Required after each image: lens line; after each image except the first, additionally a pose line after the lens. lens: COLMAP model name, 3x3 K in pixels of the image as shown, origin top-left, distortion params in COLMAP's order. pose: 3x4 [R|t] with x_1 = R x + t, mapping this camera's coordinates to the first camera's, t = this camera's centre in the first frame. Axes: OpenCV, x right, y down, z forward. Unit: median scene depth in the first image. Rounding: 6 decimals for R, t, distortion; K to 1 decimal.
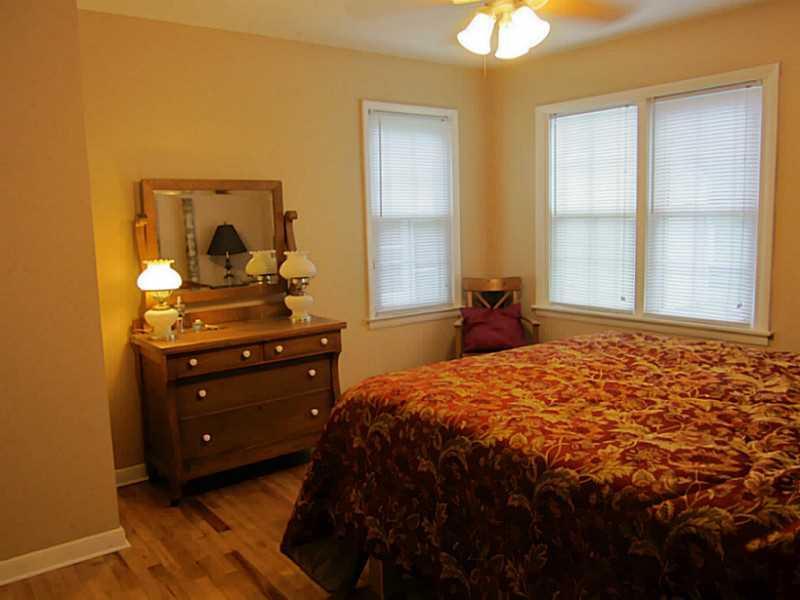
lens RADIAL K [[668.1, 0, 400.0], [0, 668.1, 300.0], [0, 0, 1]] dist [-0.036095, -0.000866]
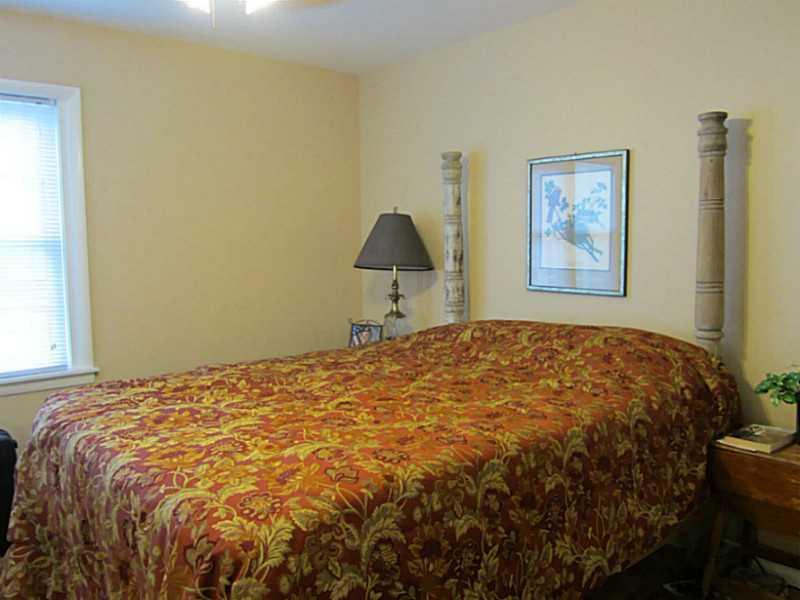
lens RADIAL K [[668.1, 0, 400.0], [0, 668.1, 300.0], [0, 0, 1]] dist [-0.036095, -0.000866]
pose [[-0.067711, -0.055272, 0.996173, -0.481209], [0.148267, 0.986820, 0.064831, -0.051655], [-0.986627, 0.152089, -0.058624, 0.710833]]
